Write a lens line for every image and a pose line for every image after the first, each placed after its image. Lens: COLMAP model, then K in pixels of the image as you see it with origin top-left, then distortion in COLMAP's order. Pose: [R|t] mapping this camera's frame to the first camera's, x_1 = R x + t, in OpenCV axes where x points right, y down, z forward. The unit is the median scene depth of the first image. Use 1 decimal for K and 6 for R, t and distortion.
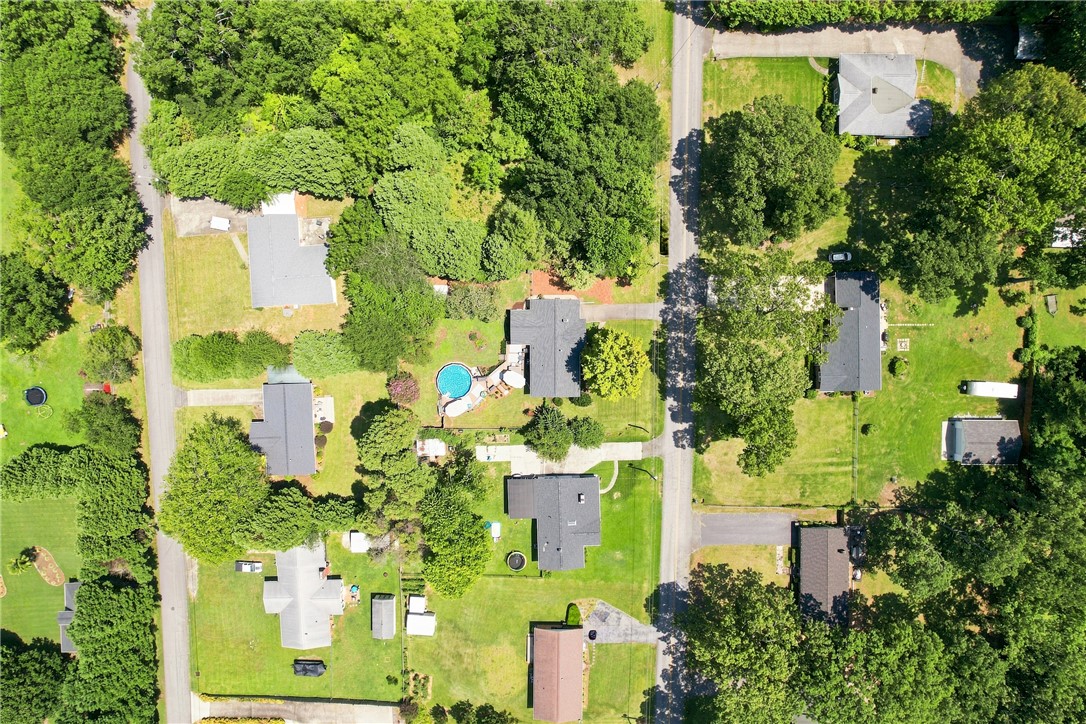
lens RADIAL K [[494.1, 0, 537.6], [0, 494.1, 362.8], [0, 0, 1]] dist [-0.000430, 0.001053]
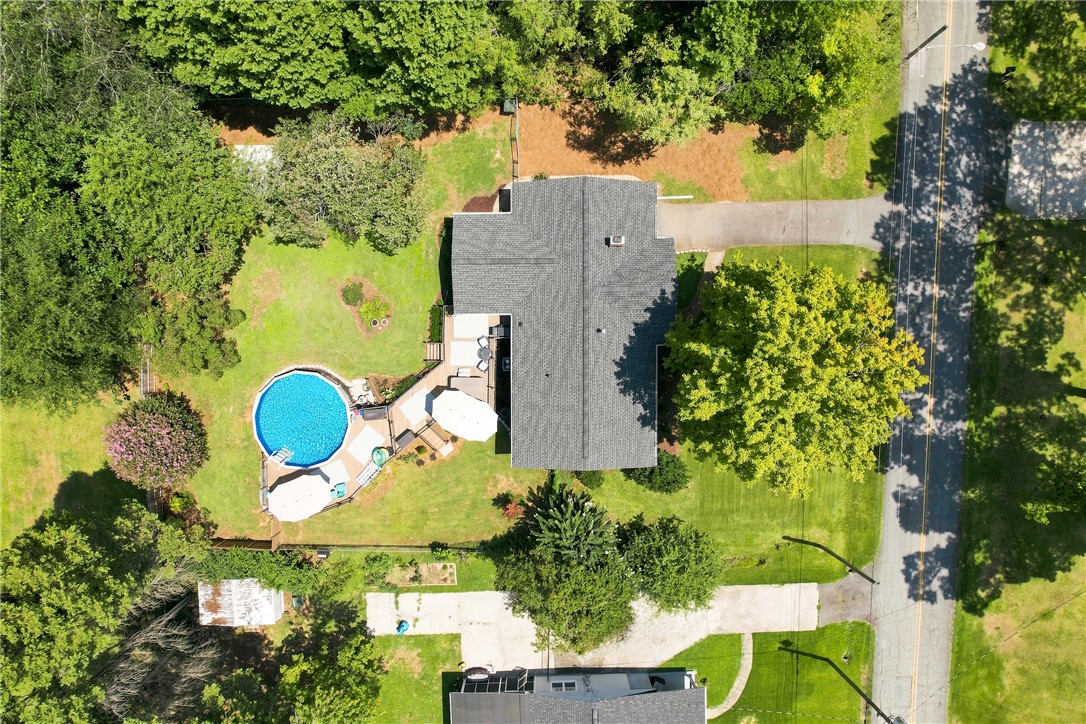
lens RADIAL K [[494.1, 0, 537.6], [0, 494.1, 362.8], [0, 0, 1]] dist [-0.000430, 0.001053]
pose [[1.000000, 0.000139, 0.000603, 0.002768], [-0.000134, 0.999961, -0.008865, -0.000001], [-0.000604, 0.008864, 0.999961, 0.642050]]
